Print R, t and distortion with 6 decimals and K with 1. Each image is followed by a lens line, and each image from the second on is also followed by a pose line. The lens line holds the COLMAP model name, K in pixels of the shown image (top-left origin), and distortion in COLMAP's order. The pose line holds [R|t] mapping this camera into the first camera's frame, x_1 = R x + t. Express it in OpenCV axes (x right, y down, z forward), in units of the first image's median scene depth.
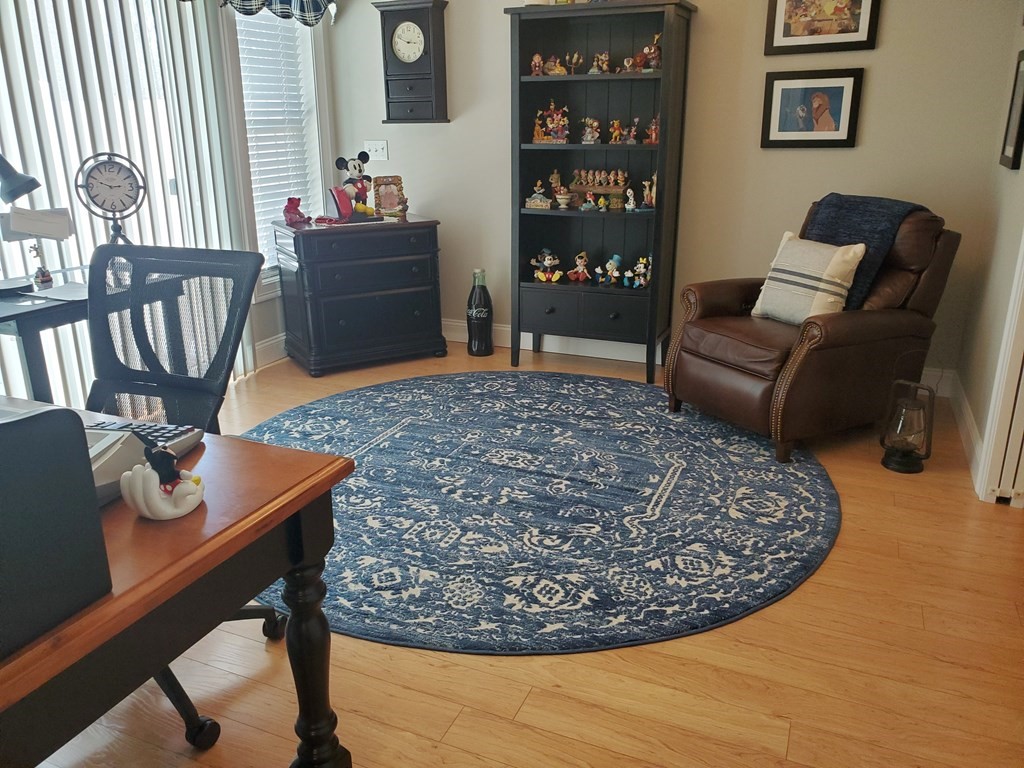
lens RADIAL K [[798.2, 0, 512.7], [0, 798.2, 379.9], [0, 0, 1]] dist [0.031597, -0.030889]
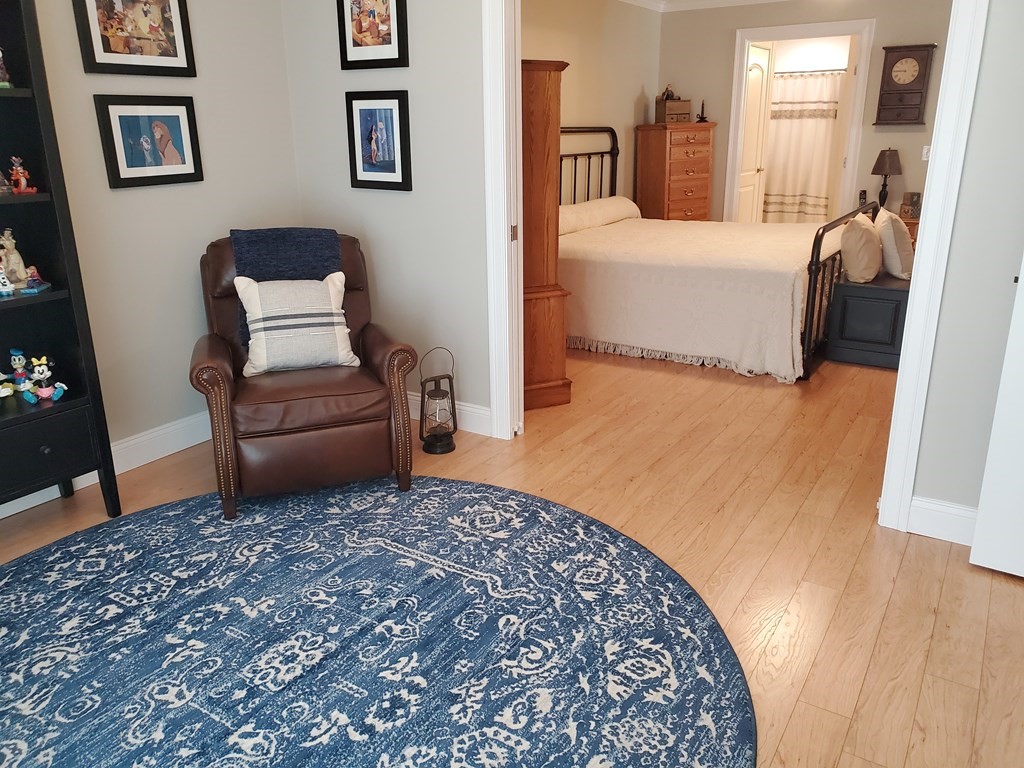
lens RADIAL K [[798.2, 0, 489.7], [0, 798.2, 381.4], [0, 0, 1]] dist [0.031597, -0.030889]
pose [[0.153221, -0.300363, 0.941438, -0.562247], [0.308038, 0.919736, 0.243306, -0.239461], [-0.938955, 0.252719, 0.233446, 0.635704]]
